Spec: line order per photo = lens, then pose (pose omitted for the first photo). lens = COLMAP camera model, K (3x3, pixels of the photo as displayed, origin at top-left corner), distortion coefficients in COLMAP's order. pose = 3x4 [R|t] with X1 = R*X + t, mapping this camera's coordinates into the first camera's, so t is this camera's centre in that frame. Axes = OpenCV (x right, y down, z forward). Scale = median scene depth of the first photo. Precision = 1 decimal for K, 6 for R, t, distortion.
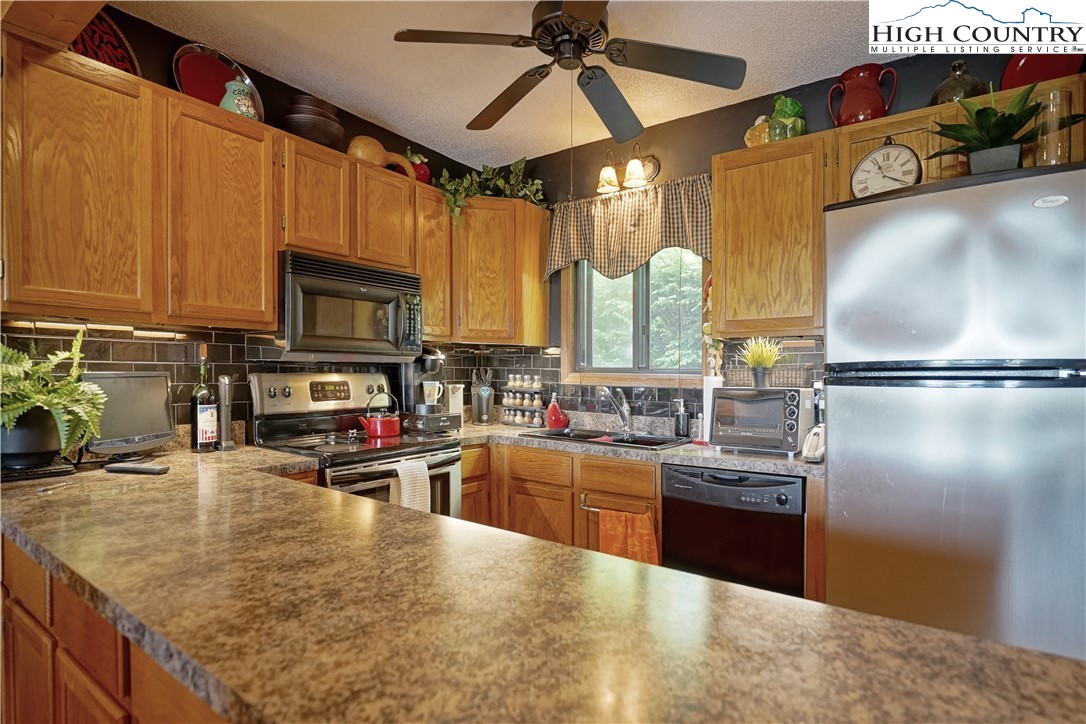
lens RADIAL K [[601.6, 0, 519.5], [0, 601.6, 371.3], [0, 0, 1]] dist [-0.013771, -0.000940]
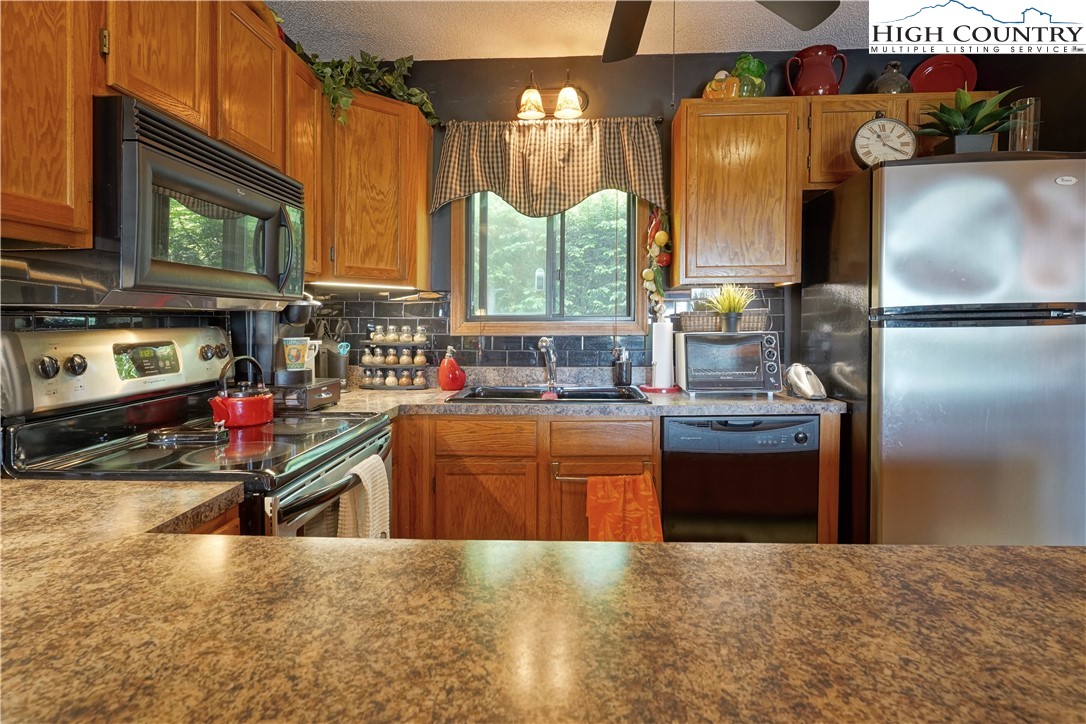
lens RADIAL K [[550.7, 0, 530.4], [0, 550.7, 320.4], [0, 0, 1]] dist [-0.000645, -0.002209]
pose [[0.794533, -0.014062, 0.607059, -0.378864], [0.014818, 0.999883, 0.003766, -0.001766], [-0.607041, 0.006003, 0.794648, 0.378808]]
